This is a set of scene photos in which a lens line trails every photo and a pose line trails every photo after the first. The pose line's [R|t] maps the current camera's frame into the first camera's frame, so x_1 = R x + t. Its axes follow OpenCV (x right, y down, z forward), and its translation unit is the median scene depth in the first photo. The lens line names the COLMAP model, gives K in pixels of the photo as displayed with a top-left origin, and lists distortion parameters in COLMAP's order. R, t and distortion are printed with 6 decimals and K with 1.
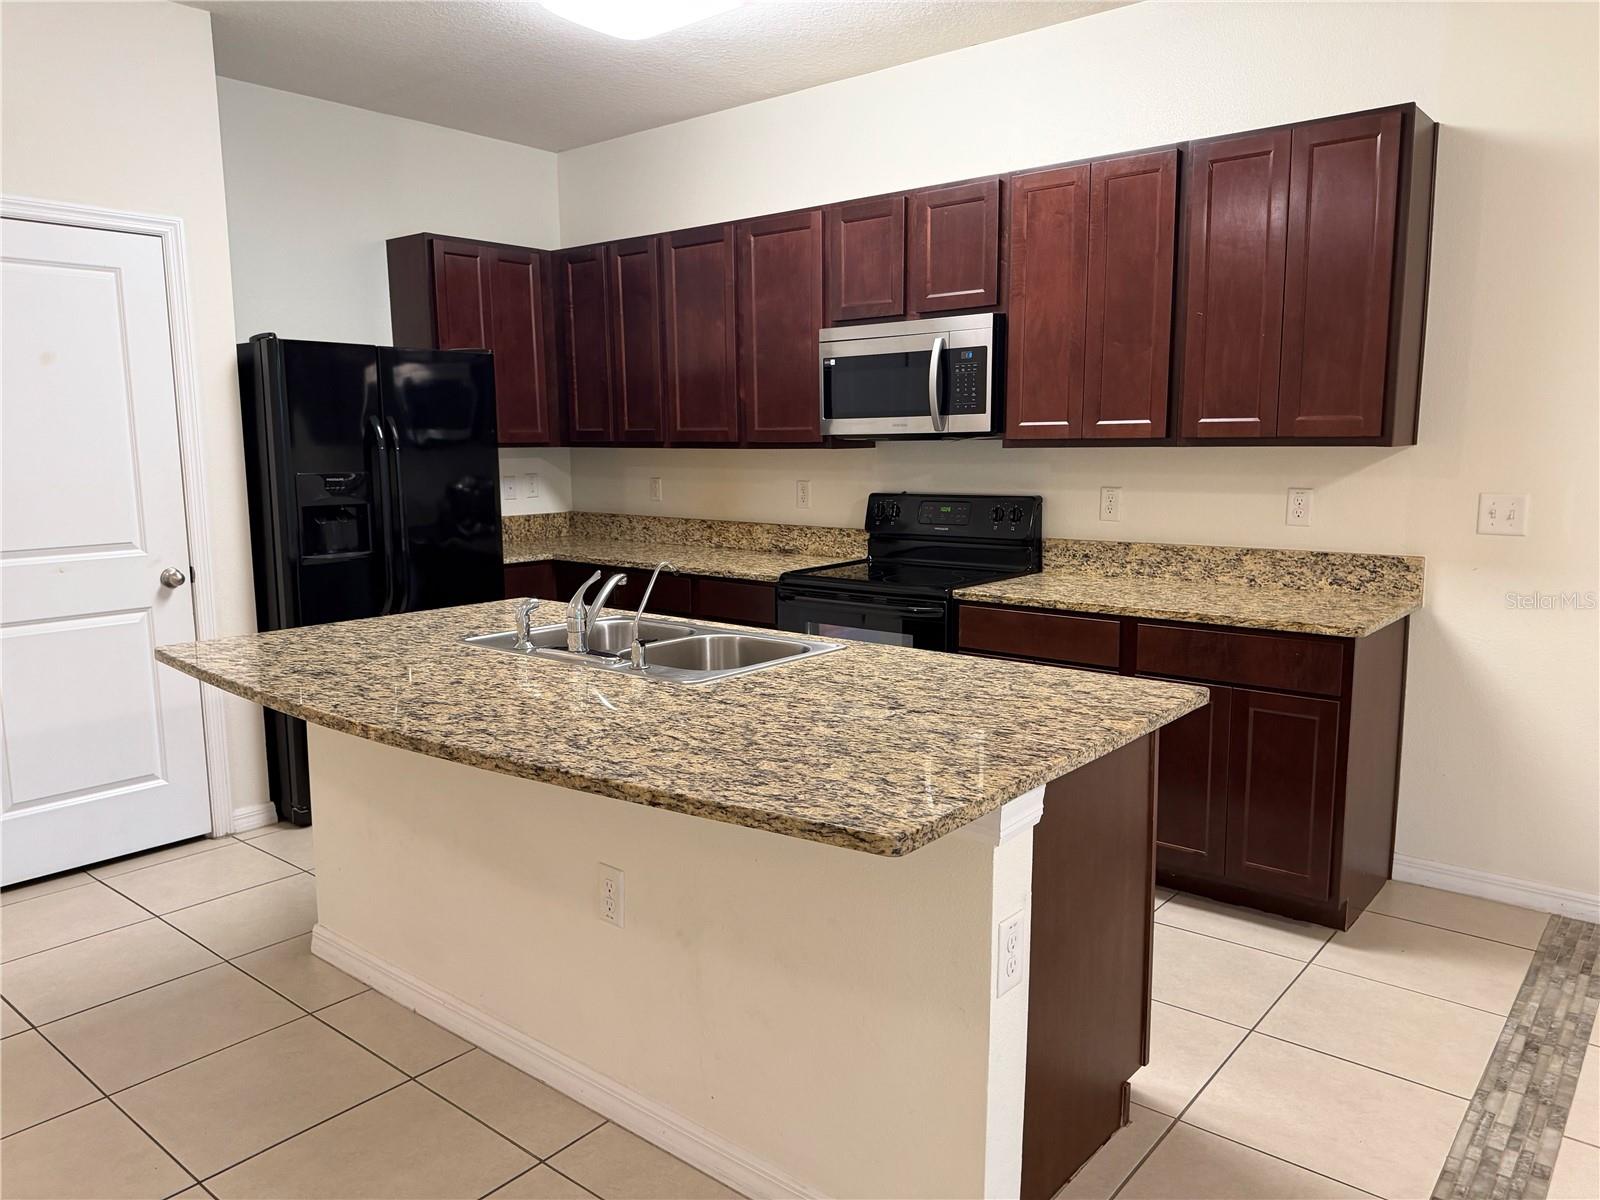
lens RADIAL K [[1122.1, 0, 795.9], [0, 1122.1, 599.4], [0, 0, 1]] dist [0.059499, -0.058544]
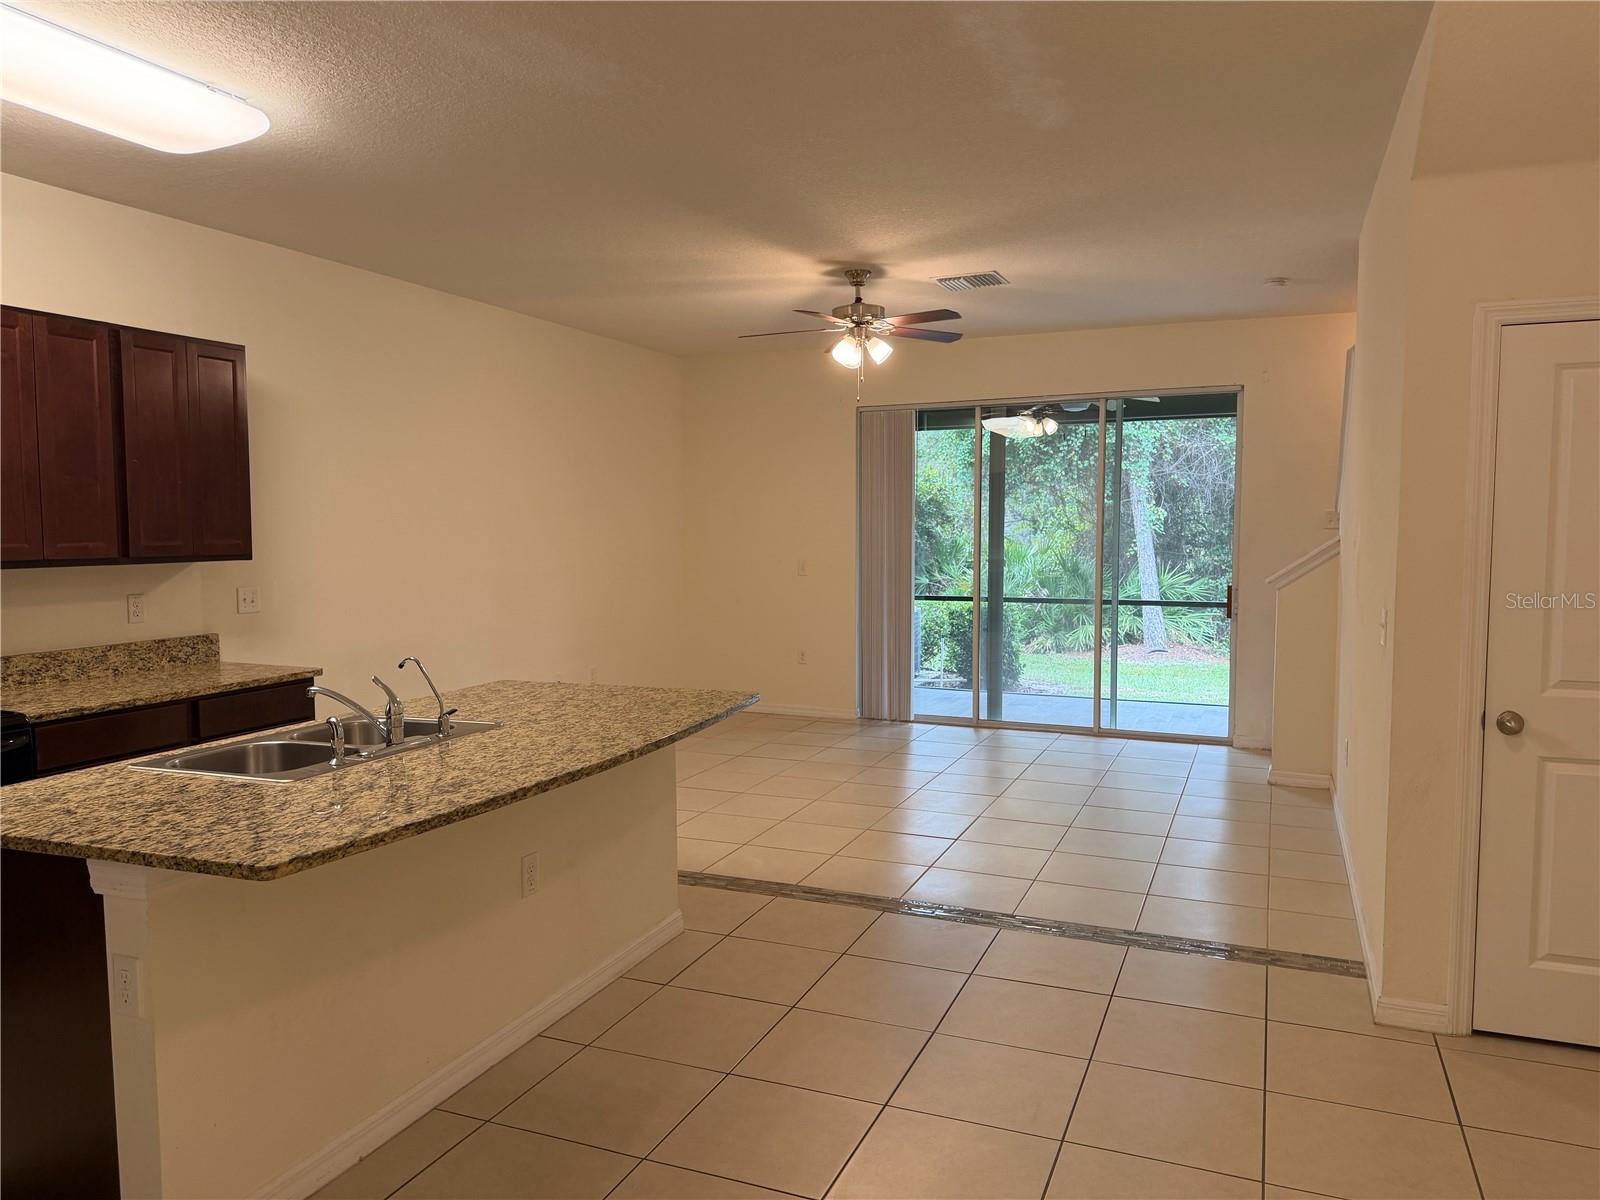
lens RADIAL K [[1118.9, 0, 801.9], [0, 1118.9, 606.3], [0, 0, 1]] dist [0.121651, -0.175341]
pose [[-0.290297, -0.063112, 0.954853, -1.014837], [0.141590, 0.984007, 0.108086, -0.115344], [-0.946404, 0.166575, -0.276718, 0.627273]]
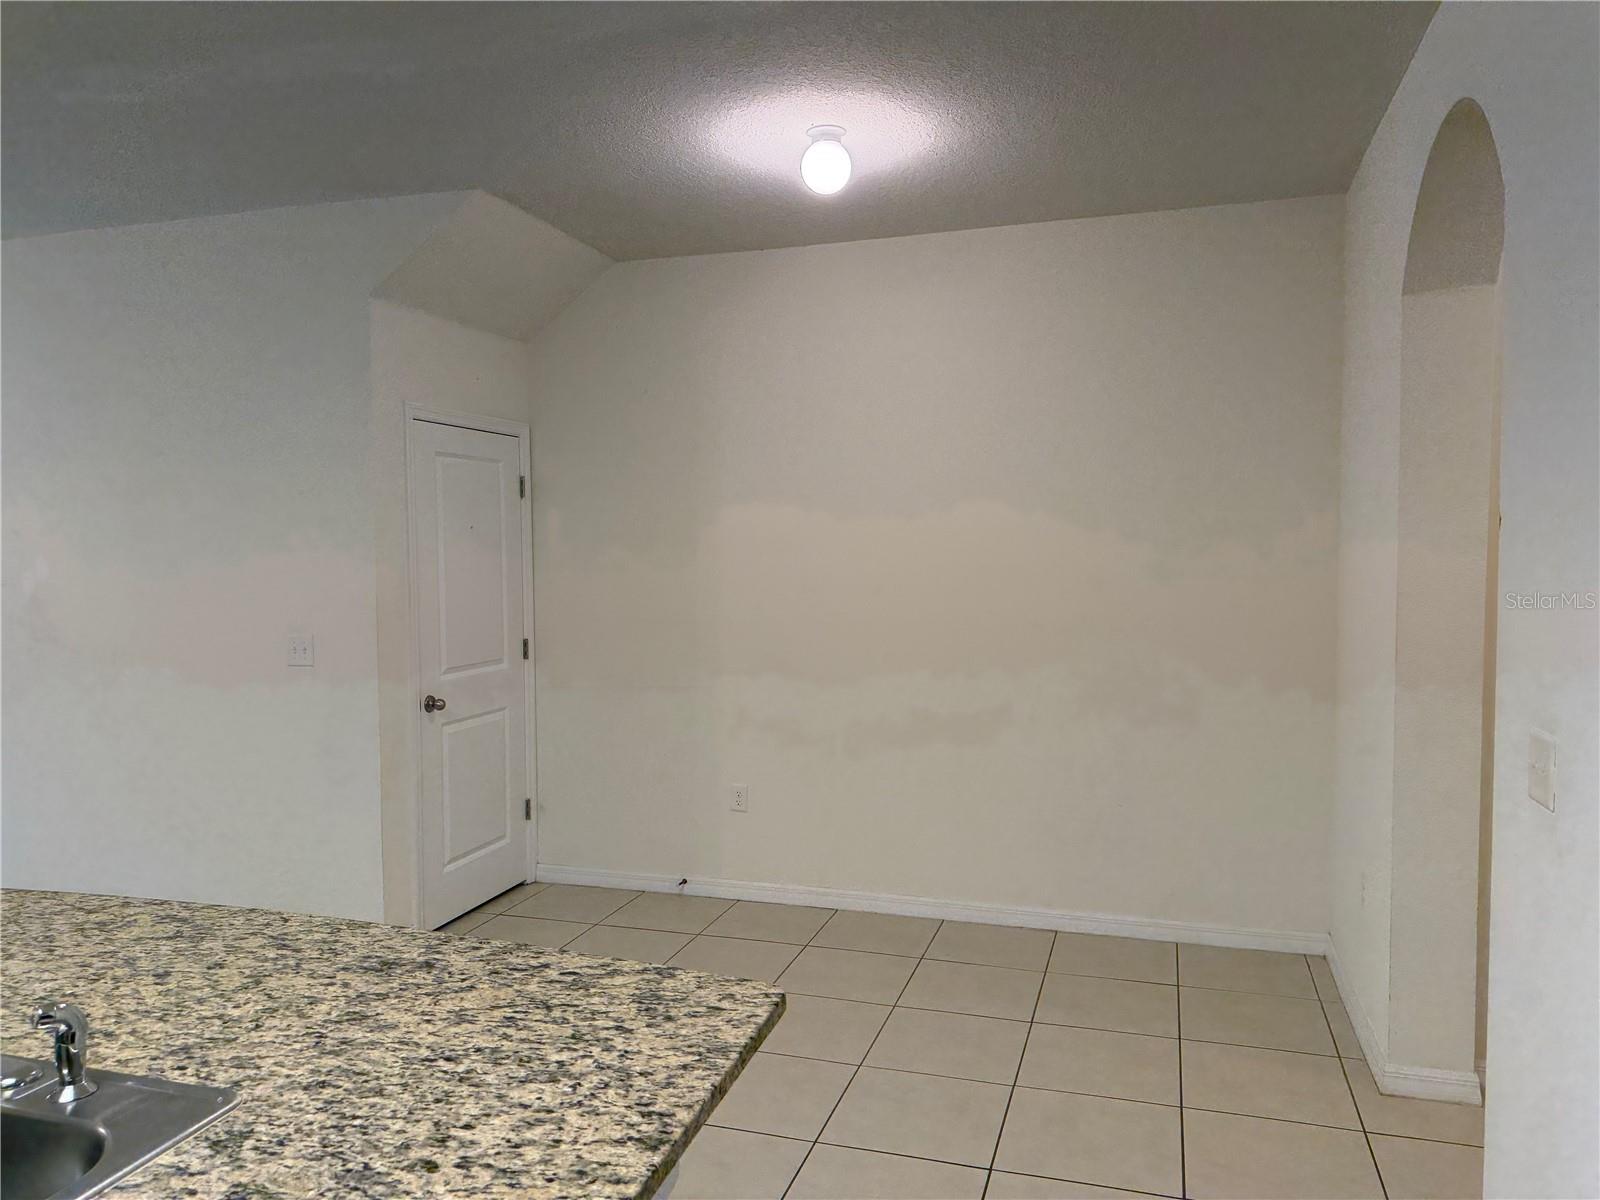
lens RADIAL K [[1130.1, 0, 800.0], [0, 1130.1, 600.0], [0, 0, 1]] dist [0.020817, -0.022838]
pose [[-0.926648, 0.032150, -0.374554, -0.262109], [-0.038823, 0.982825, 0.180411, -0.200537], [0.373921, 0.181719, -0.909484, 1.123067]]
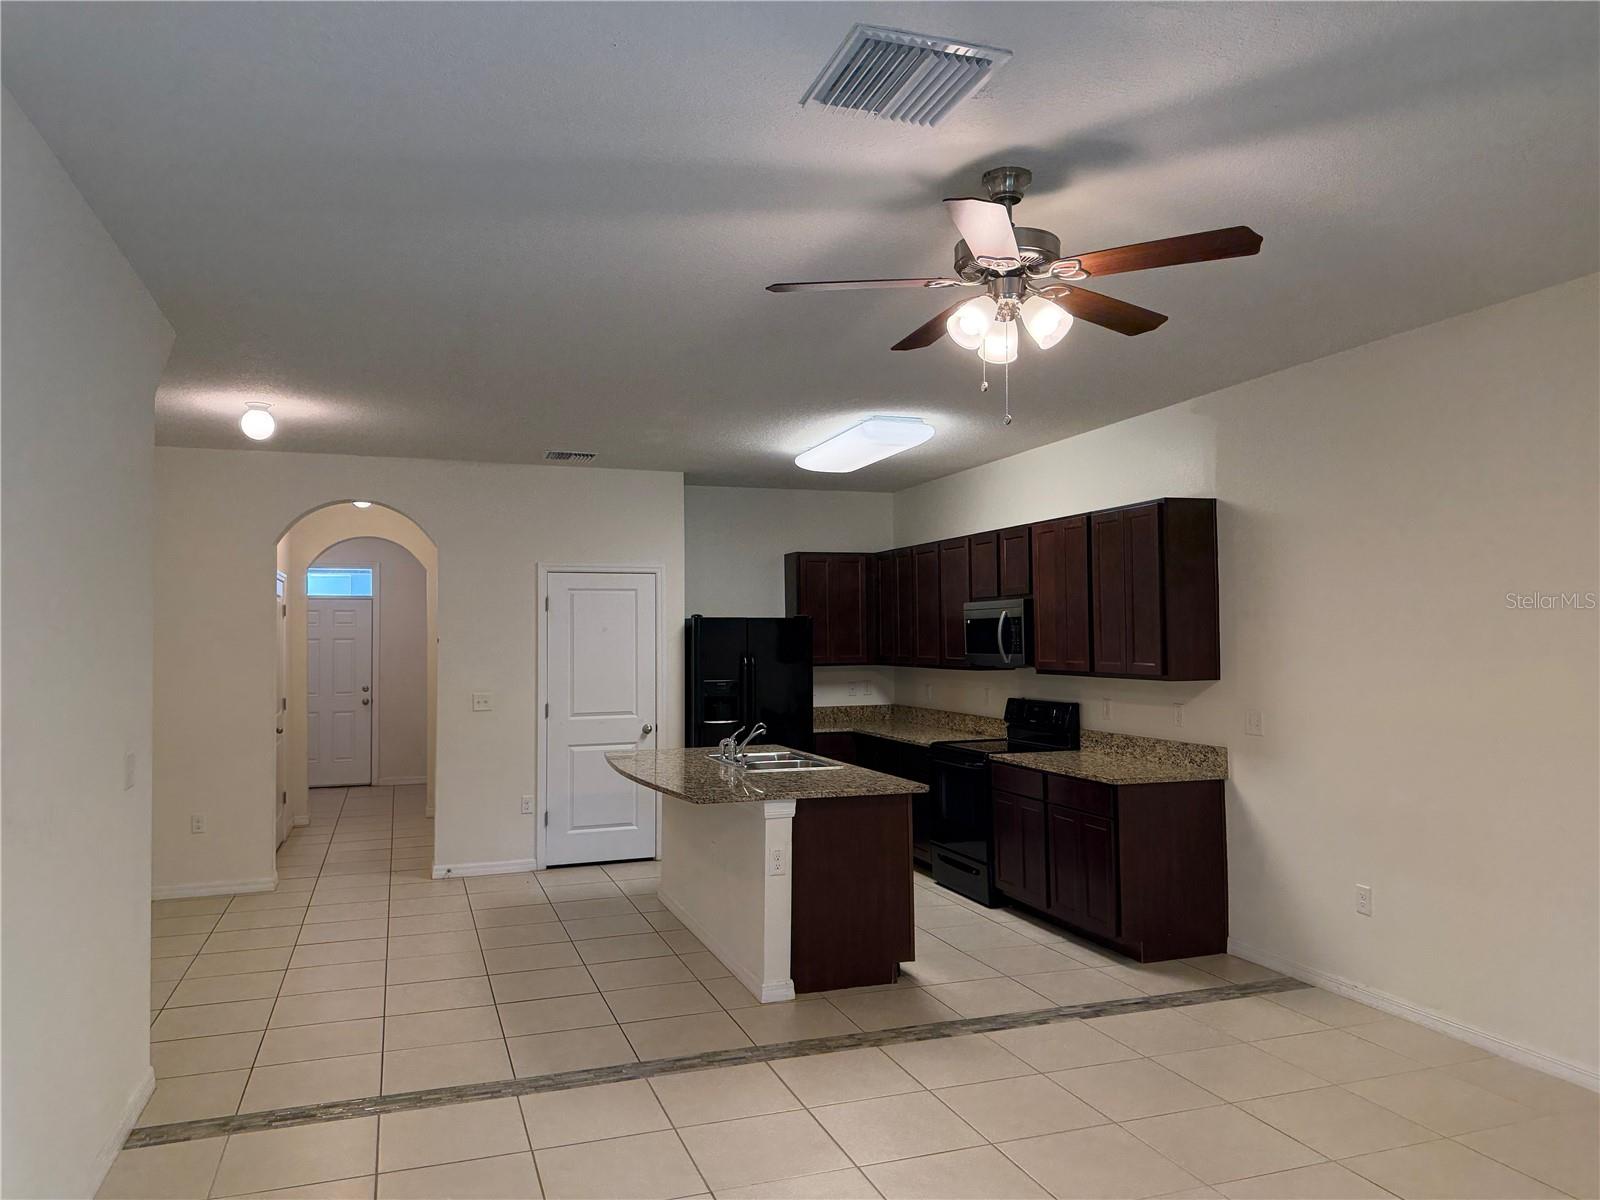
lens RADIAL K [[1118.9, 0, 801.9], [0, 1118.9, 606.3], [0, 0, 1]] dist [0.121651, -0.175341]
pose [[0.860376, -0.013874, -0.509471, 0.801657], [-0.070667, 0.986726, -0.146211, 0.042001], [0.504737, 0.161799, 0.847975, -0.693720]]
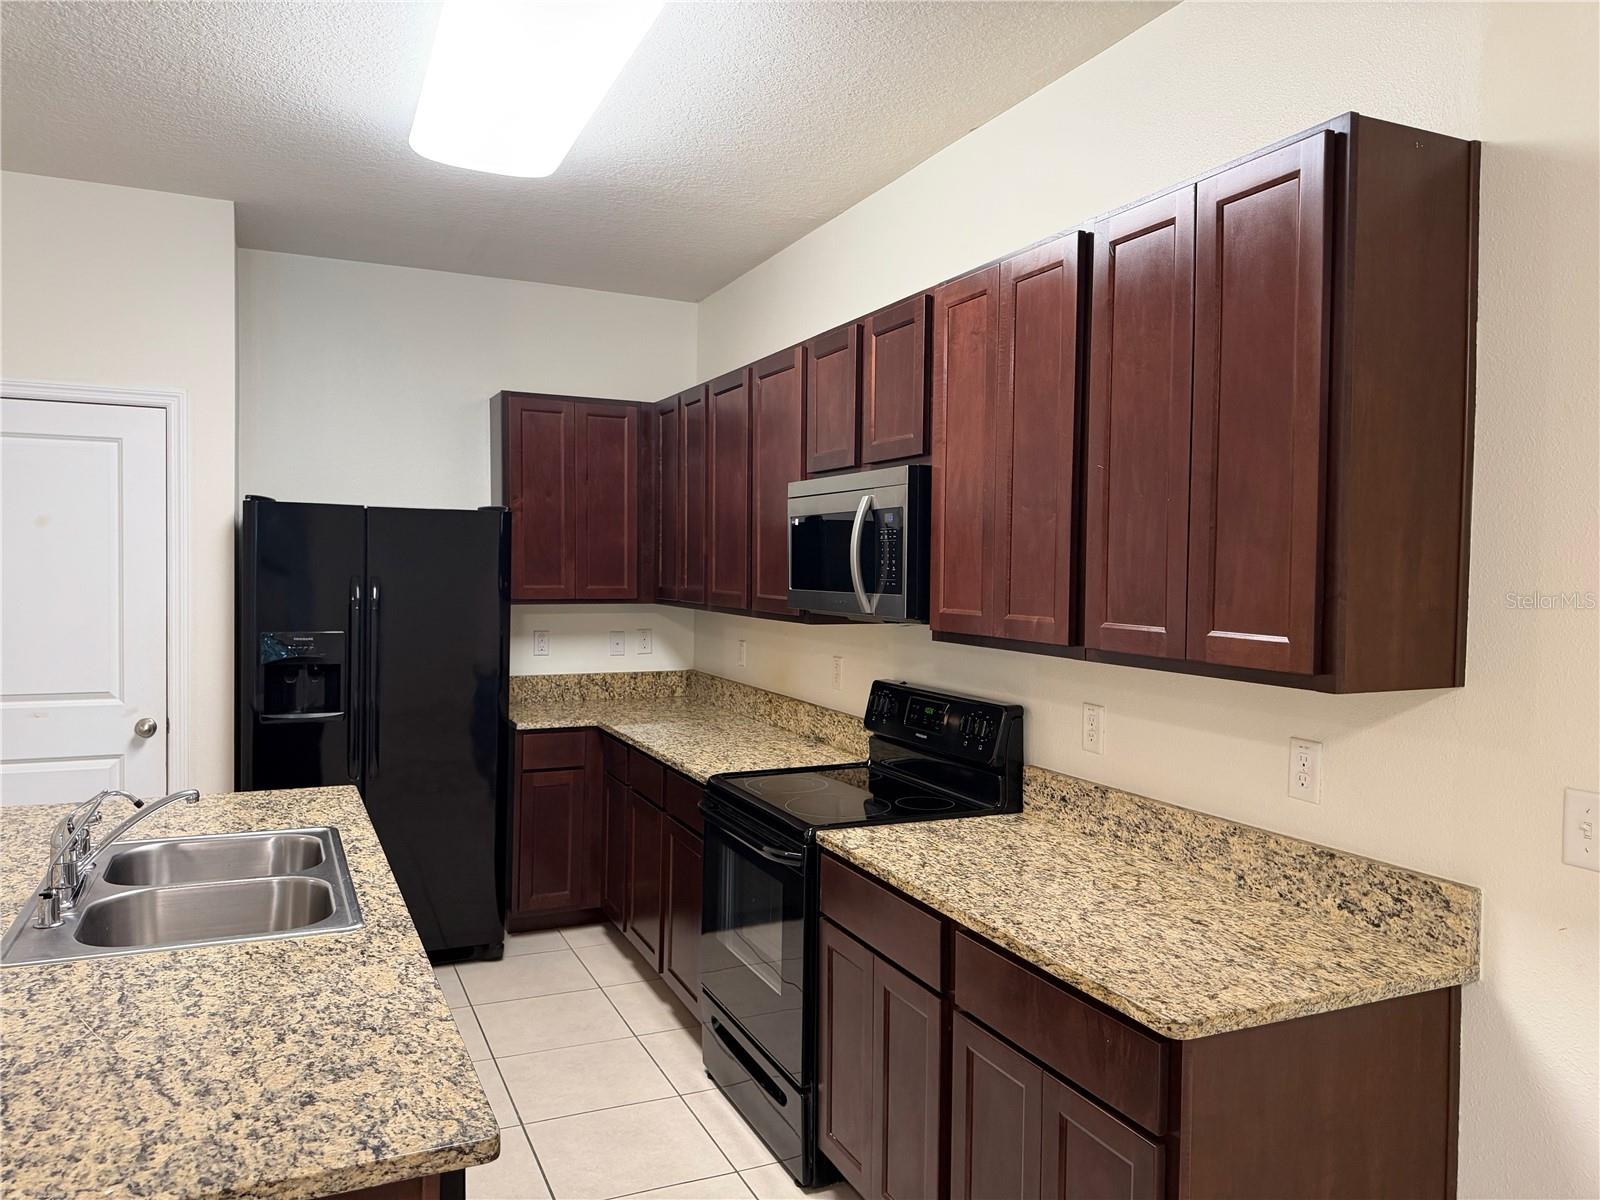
lens RADIAL K [[1125.9, 0, 799.1], [0, 1125.9, 589.4], [0, 0, 1]] dist [0.055516, -0.059822]
pose [[0.901716, 0.031155, -0.431204, 0.452094], [-0.083187, 0.991265, -0.102337, -0.090727], [0.424249, 0.128149, 0.896432, 0.313714]]
